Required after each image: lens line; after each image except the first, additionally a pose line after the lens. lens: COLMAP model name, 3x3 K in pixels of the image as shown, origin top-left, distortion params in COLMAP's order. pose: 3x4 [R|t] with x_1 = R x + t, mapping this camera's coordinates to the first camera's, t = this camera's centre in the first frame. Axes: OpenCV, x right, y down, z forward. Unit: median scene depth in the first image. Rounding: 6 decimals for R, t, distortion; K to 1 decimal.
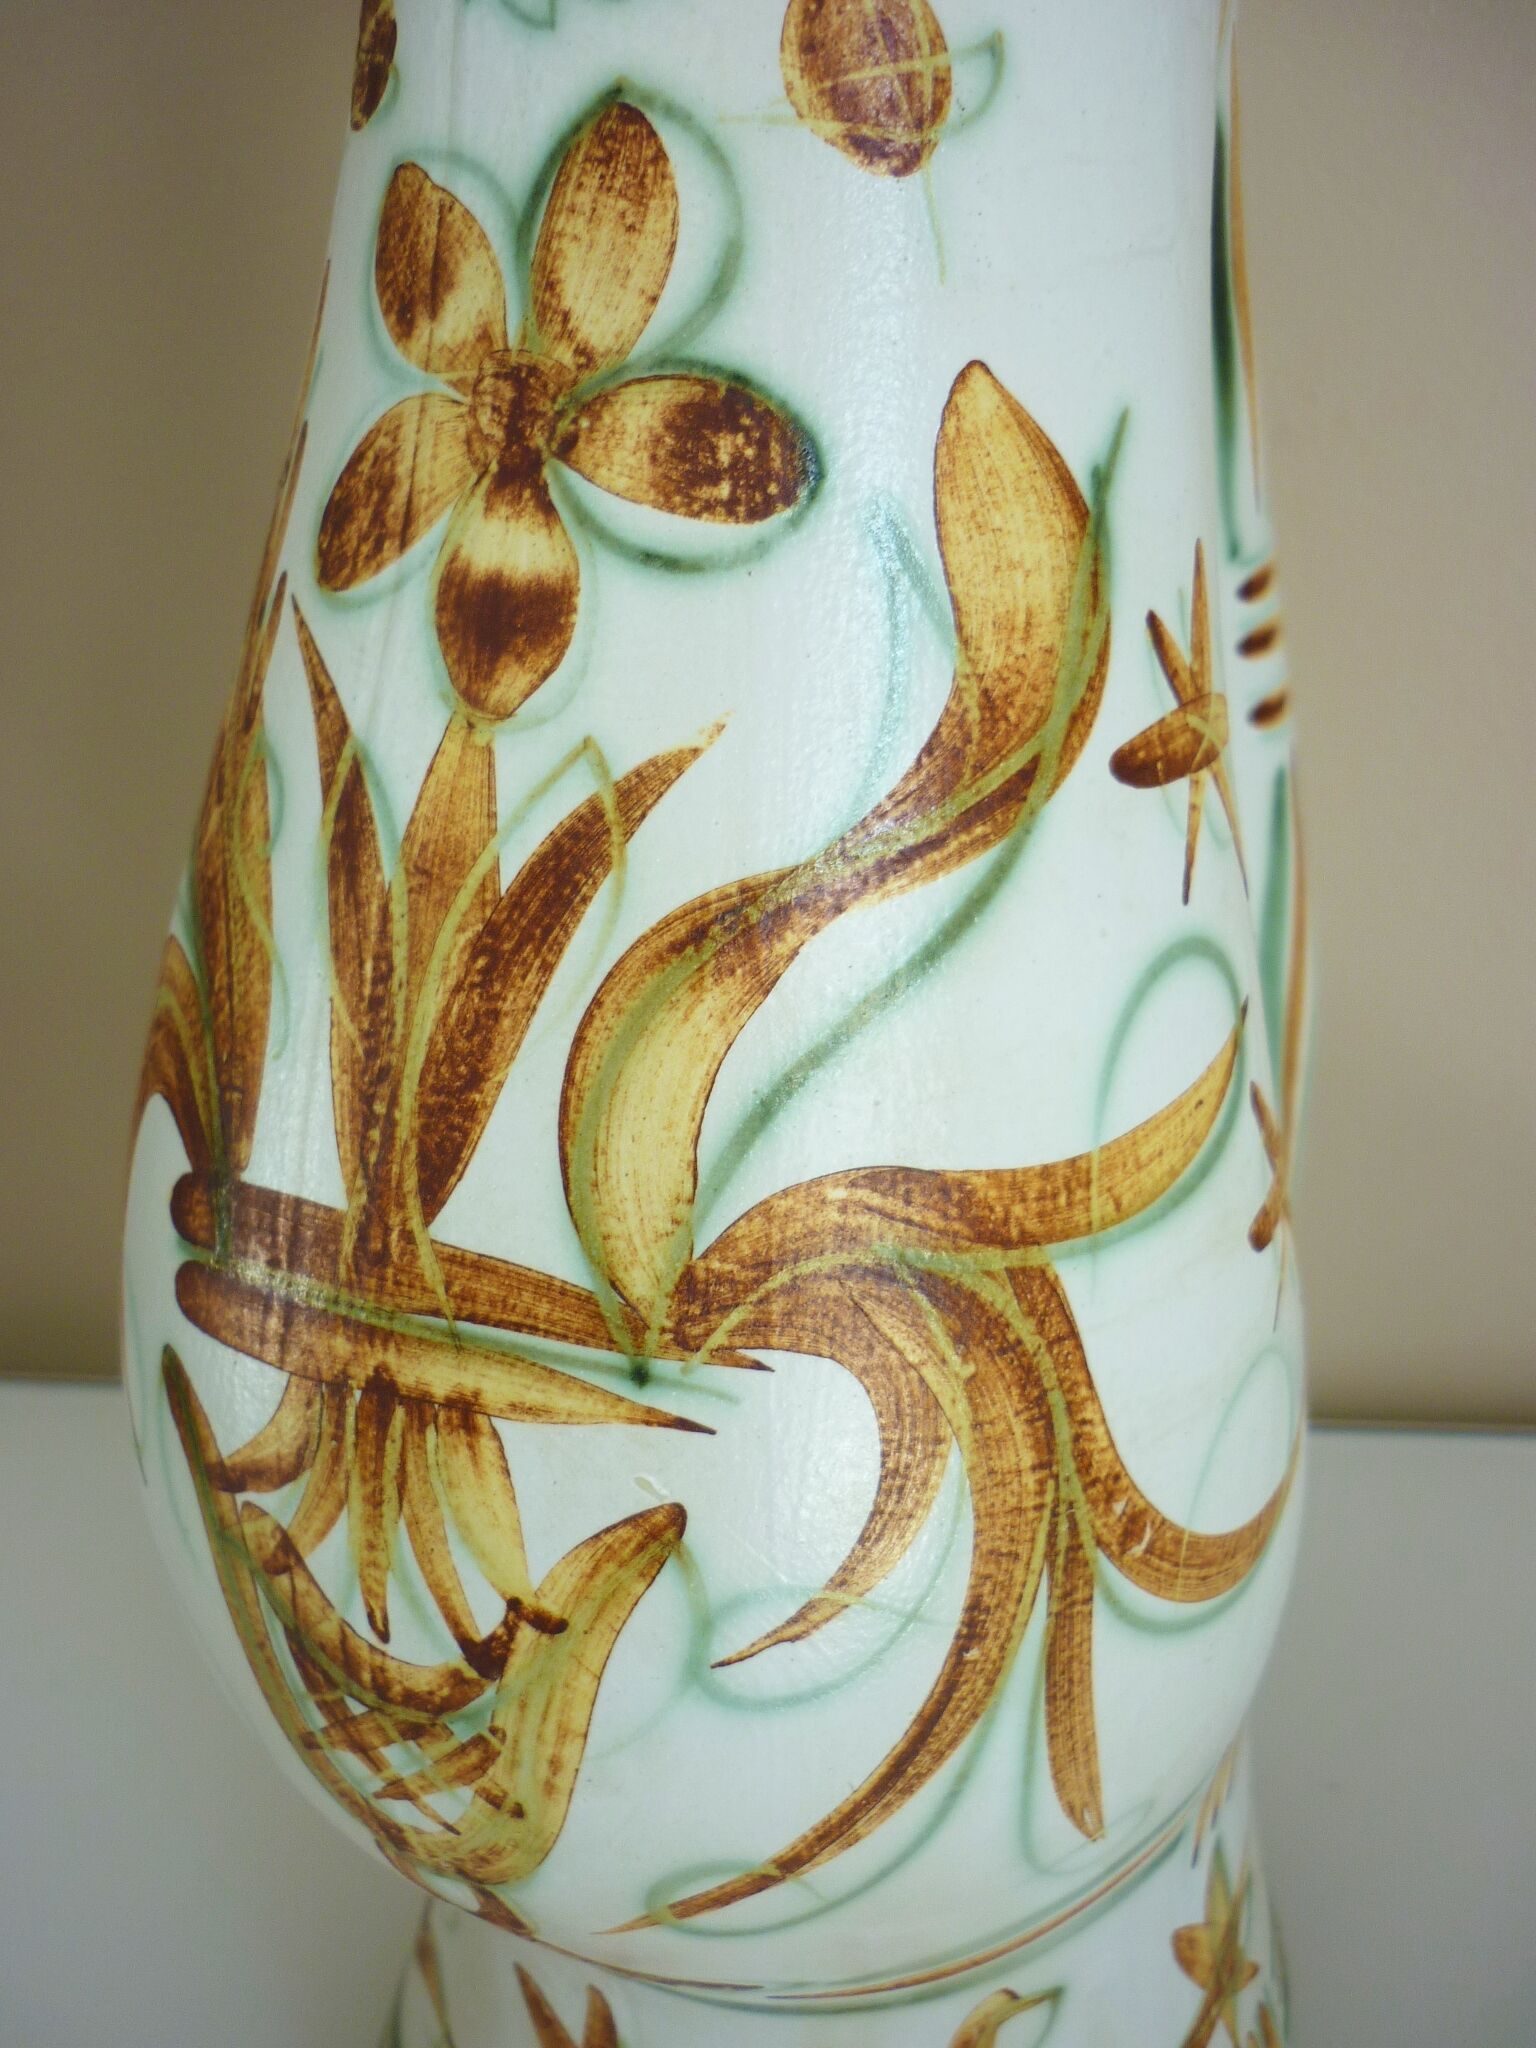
lens RADIAL K [[2018.7, 0, 768.0], [0, 2018.7, 1024.0], [0, 0, 1]] dist [-0.084847, 0.184444]
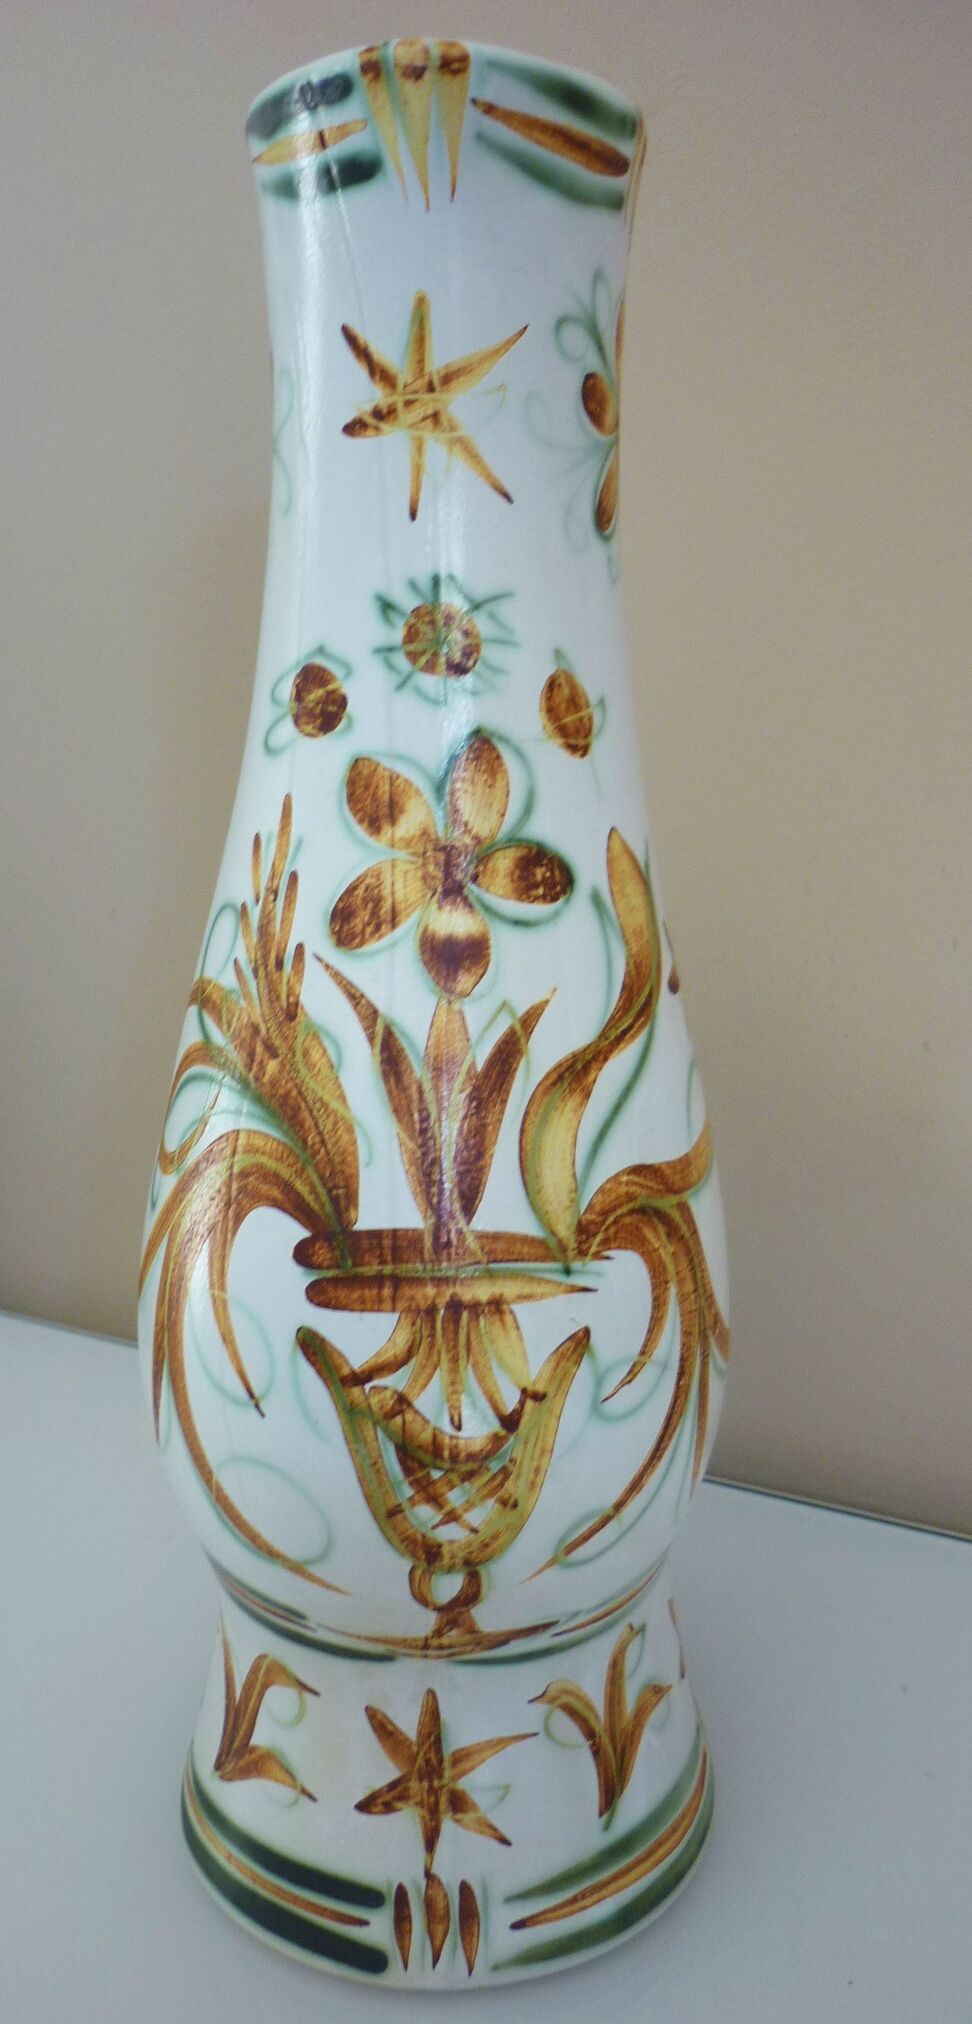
lens RADIAL K [[1984.4, 0, 486.0], [0, 1984.4, 1012.0], [0, 0, 1]] dist [-0.002897, 0.001562]
pose [[0.874632, -0.125332, 0.468306, -1.140300], [0.179578, 0.981044, -0.072835, 0.032378], [-0.450301, 0.147801, 0.880559, -0.969645]]
